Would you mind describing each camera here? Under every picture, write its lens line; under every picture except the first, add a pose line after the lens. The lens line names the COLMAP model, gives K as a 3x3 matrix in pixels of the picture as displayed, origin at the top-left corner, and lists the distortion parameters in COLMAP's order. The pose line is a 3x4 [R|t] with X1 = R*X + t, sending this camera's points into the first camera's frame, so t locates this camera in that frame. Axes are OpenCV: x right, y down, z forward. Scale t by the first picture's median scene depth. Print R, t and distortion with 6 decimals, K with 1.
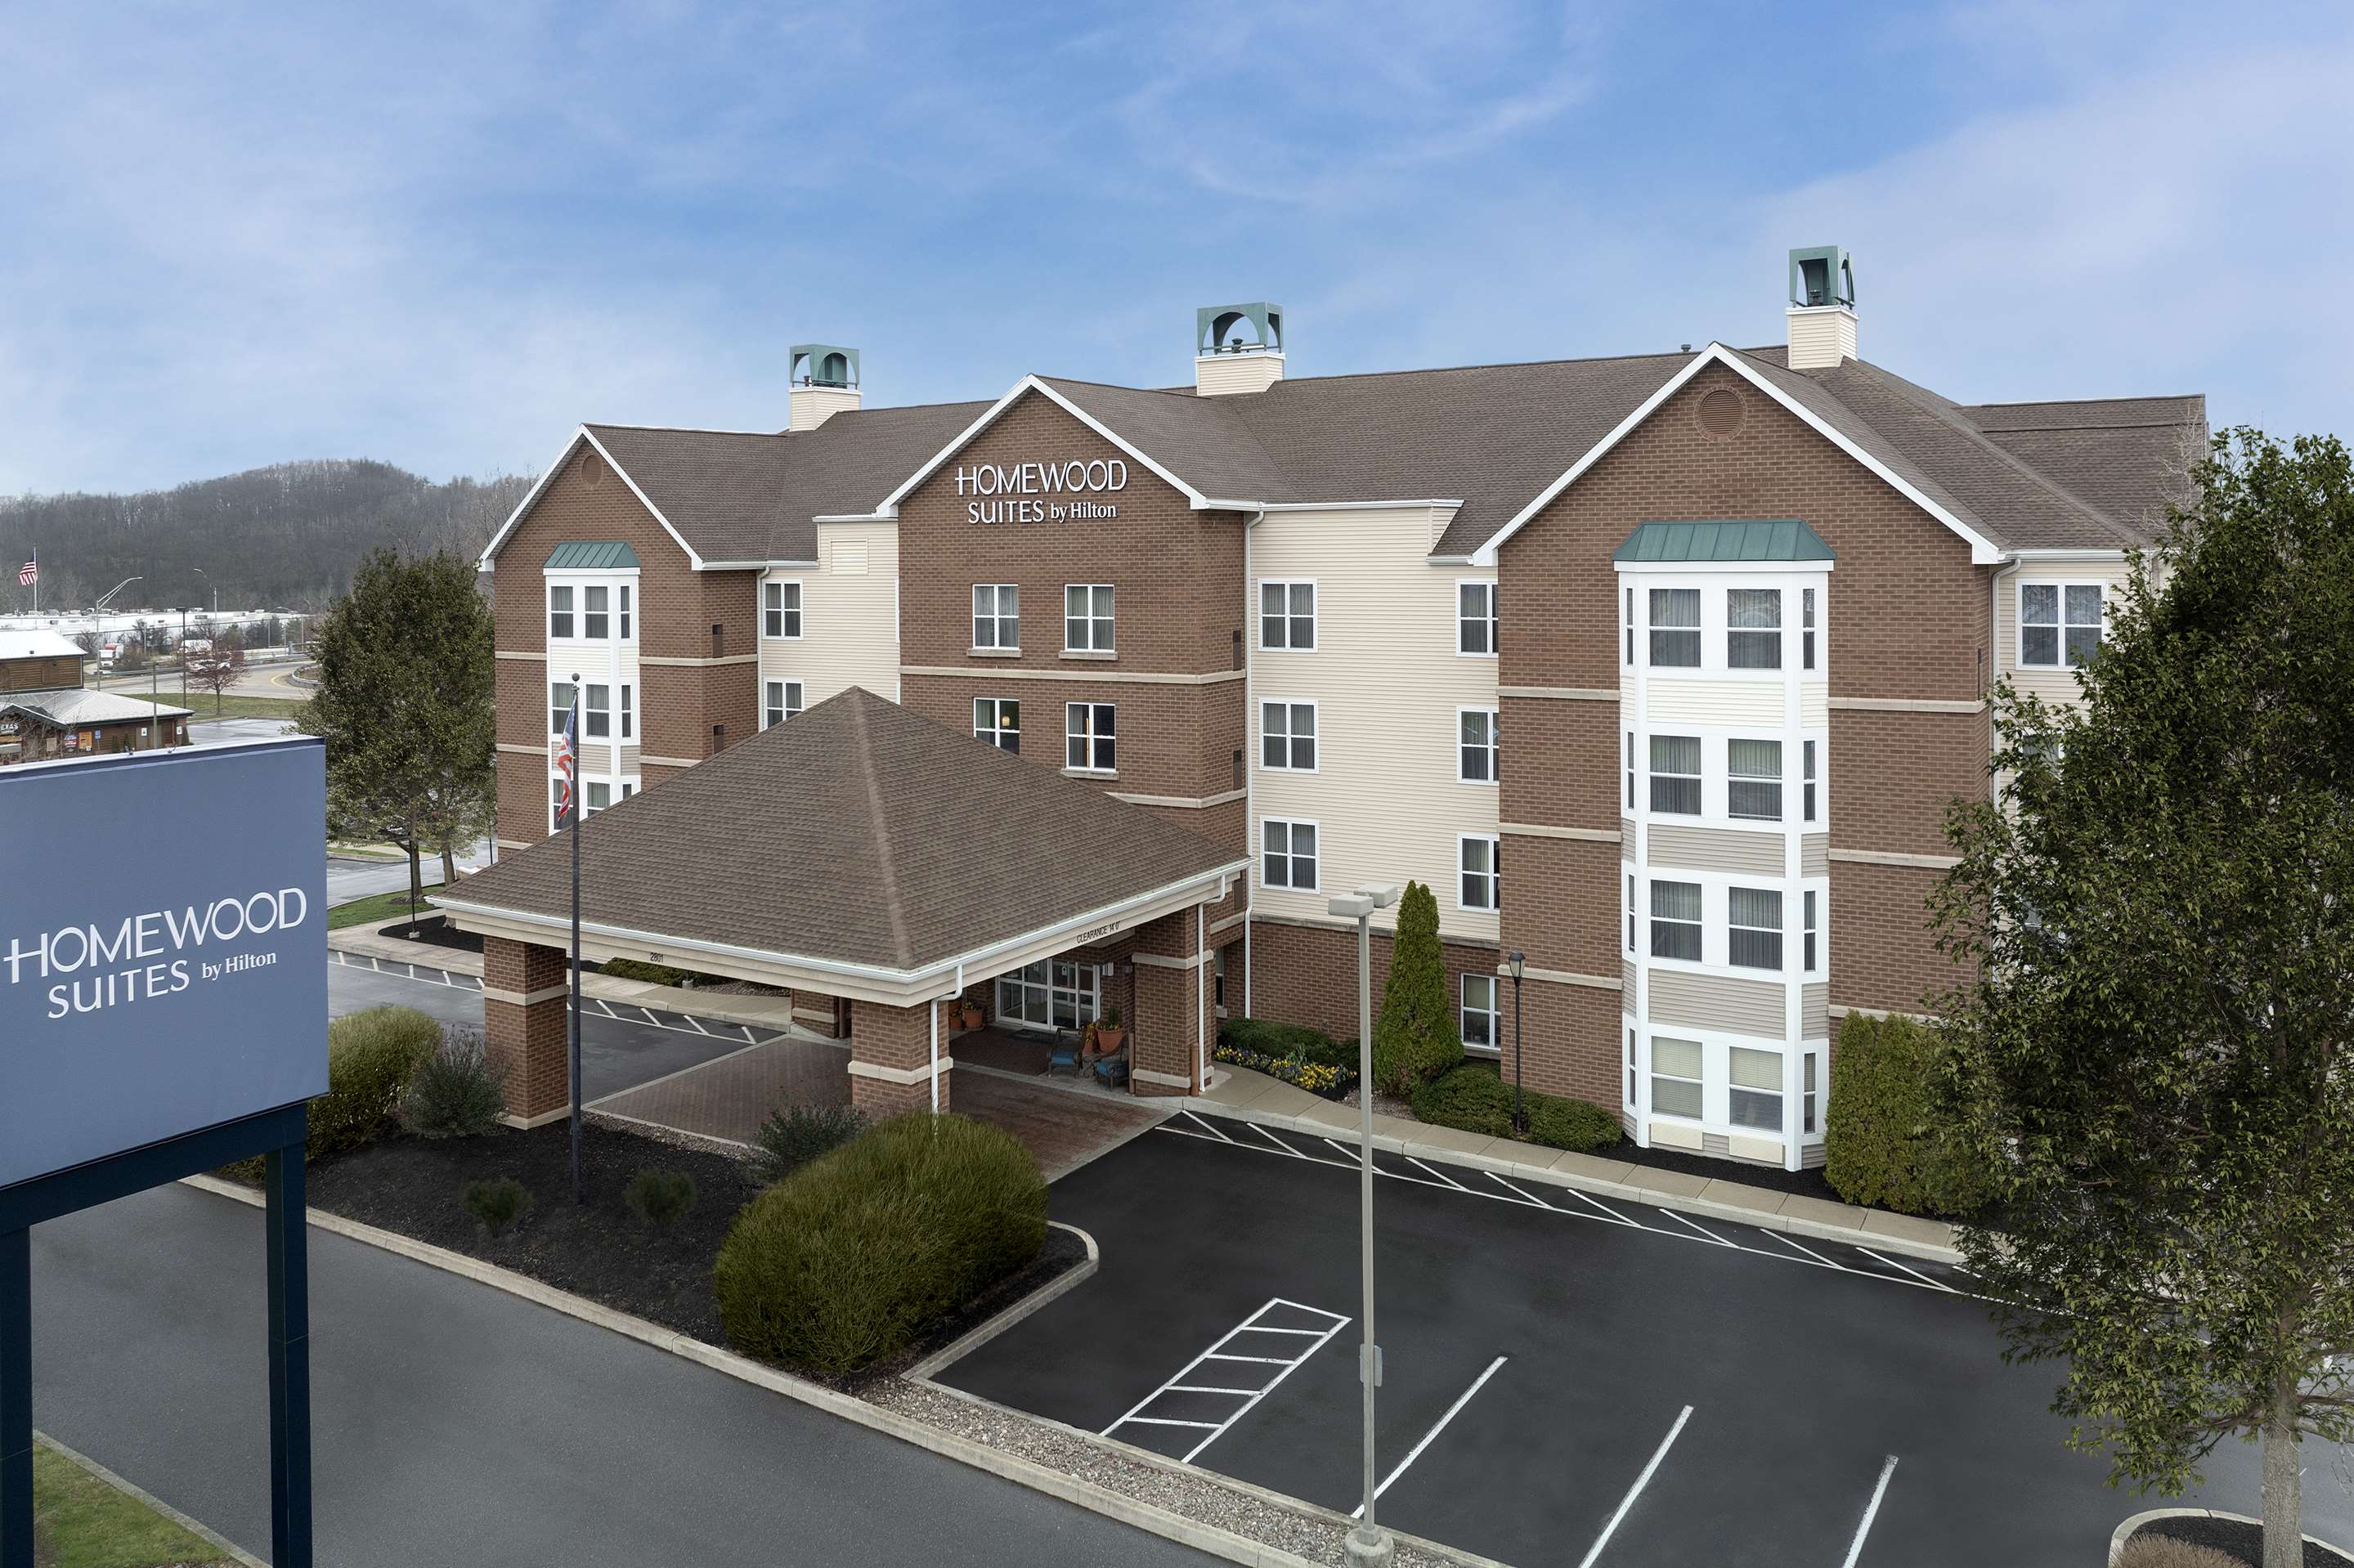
lens RADIAL K [[1694.4, 0, 1177.6], [0, 1694.4, 444.7], [0, 0, 1]] dist [-0.004438, -0.005183]
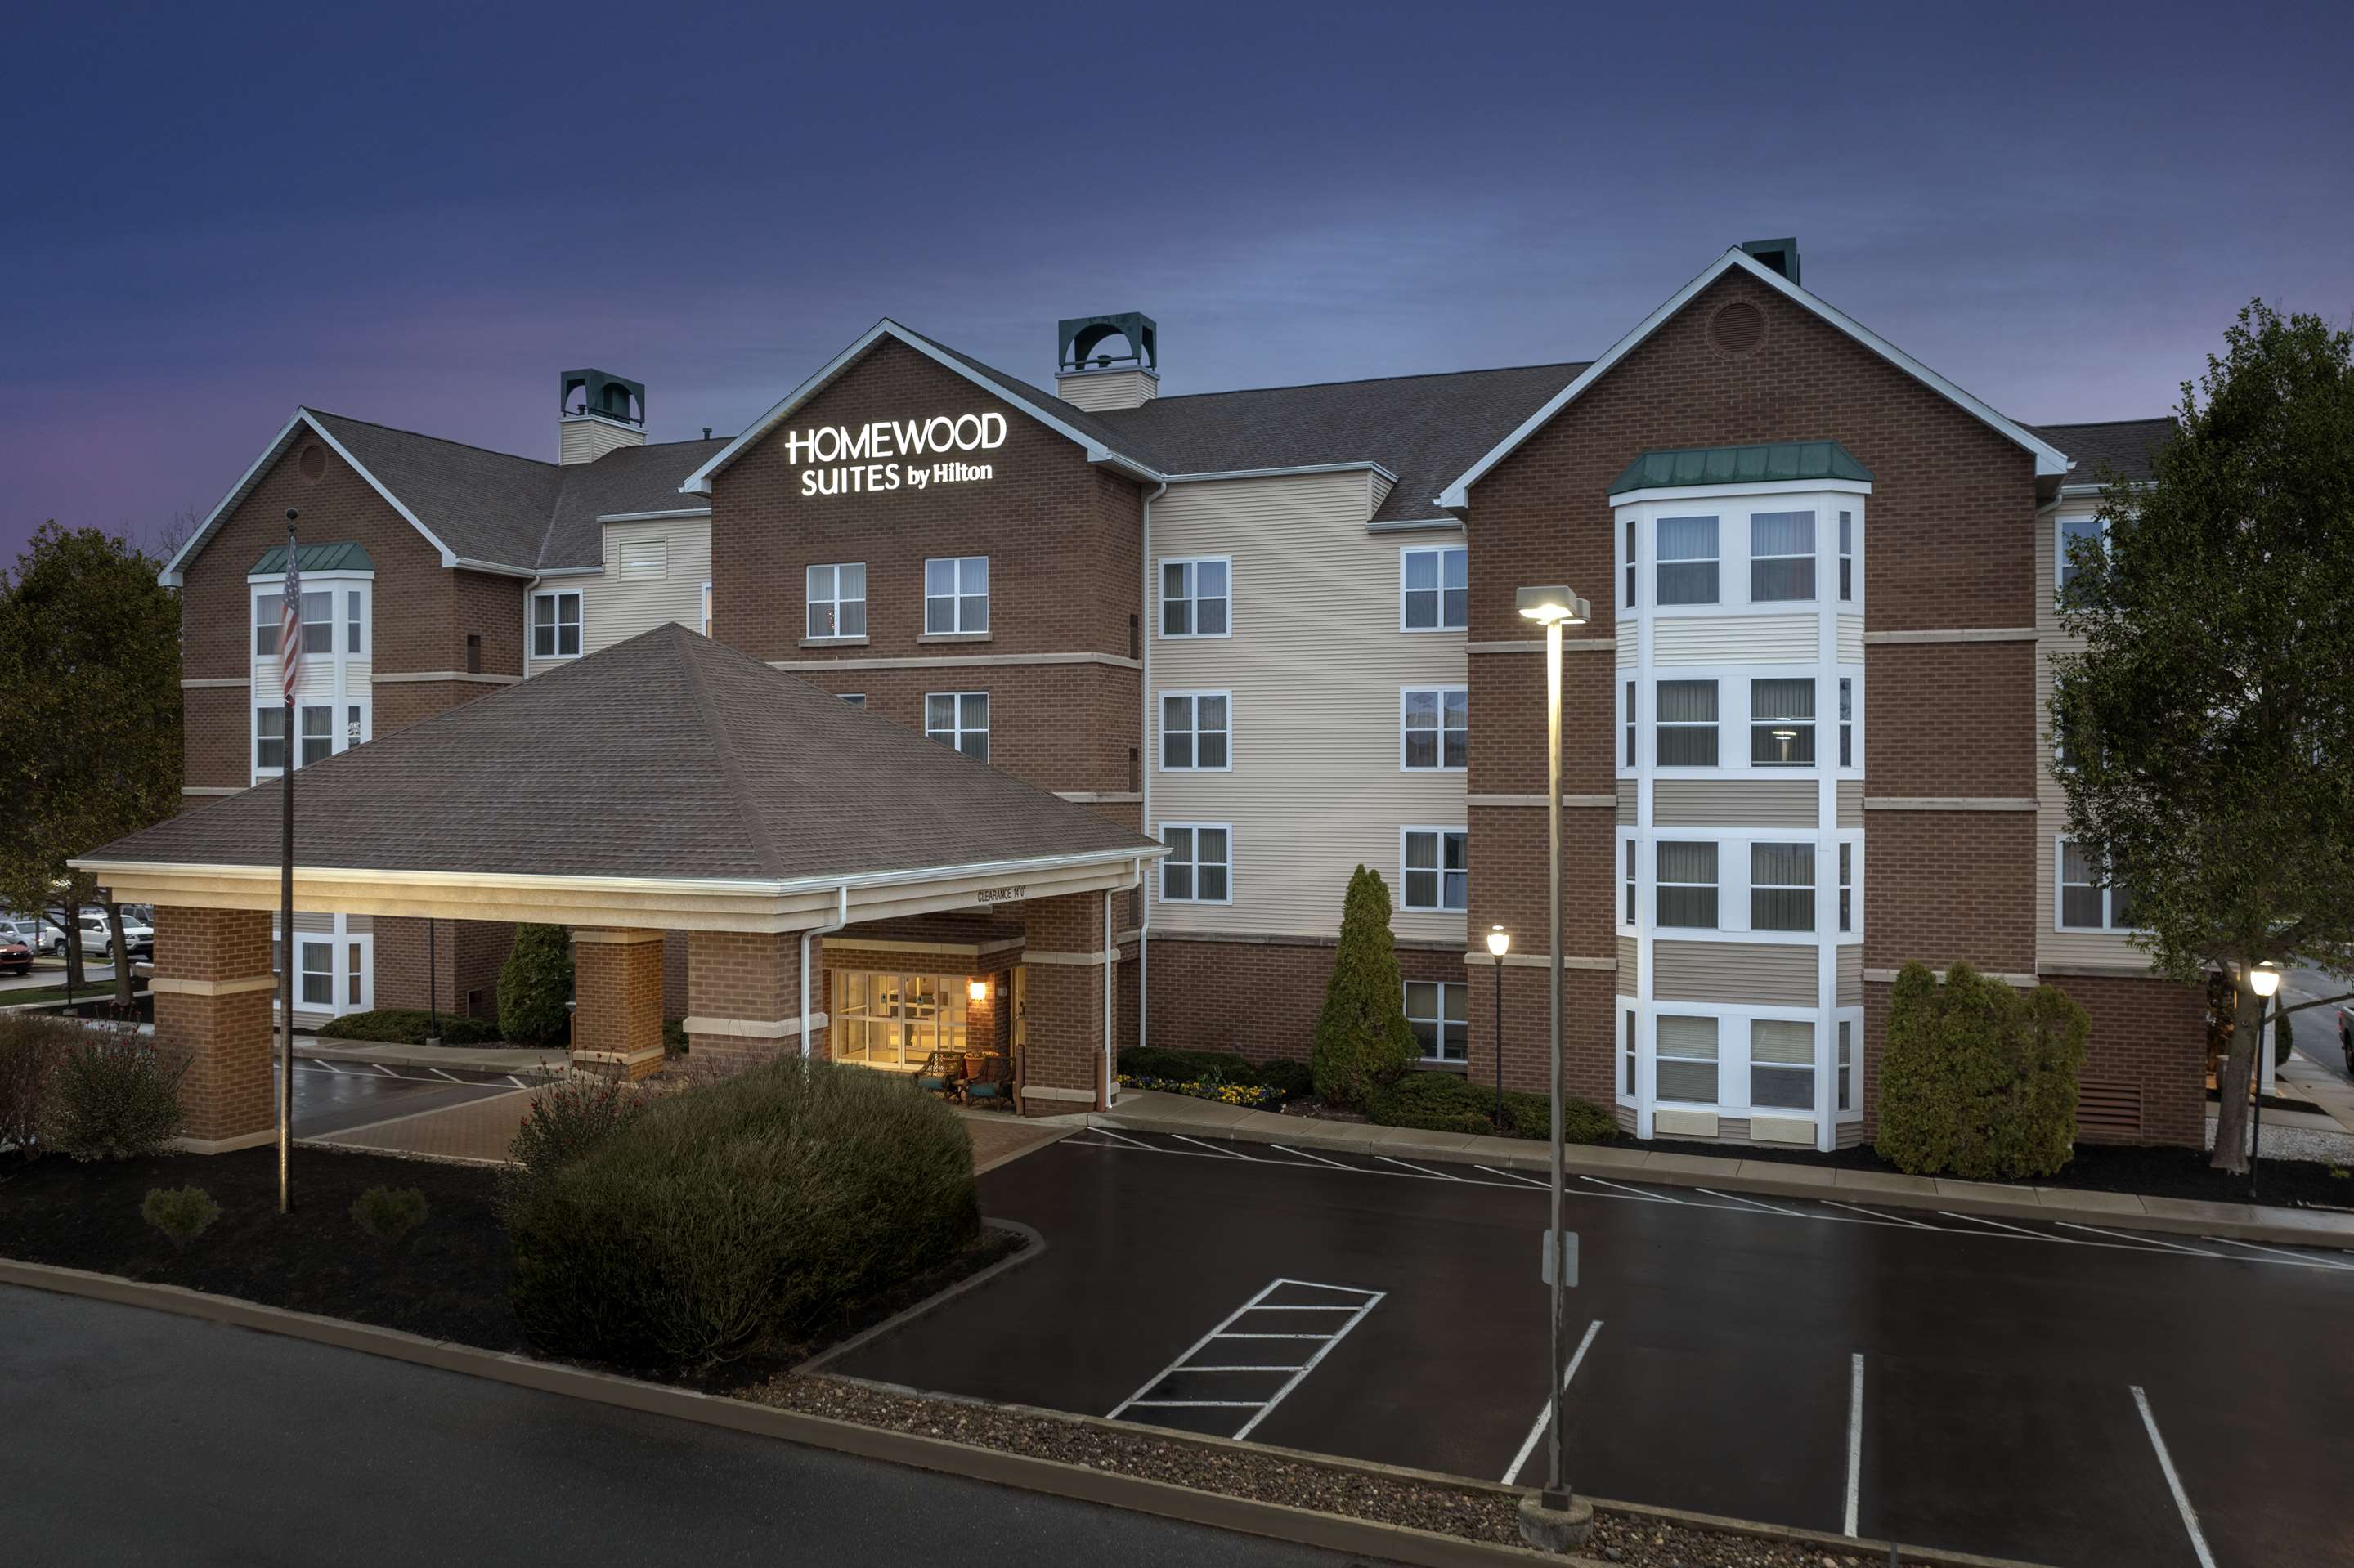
lens RADIAL K [[1627.7, 0, 1251.1], [0, 1627.7, 781.8], [0, 0, 1]] dist [0.006259, -0.058652]
pose [[0.980241, 0.031918, 0.195214, -0.081121], [-0.043232, 0.997606, 0.053971, 0.184470], [-0.193024, -0.061344, 0.979275, 0.225424]]
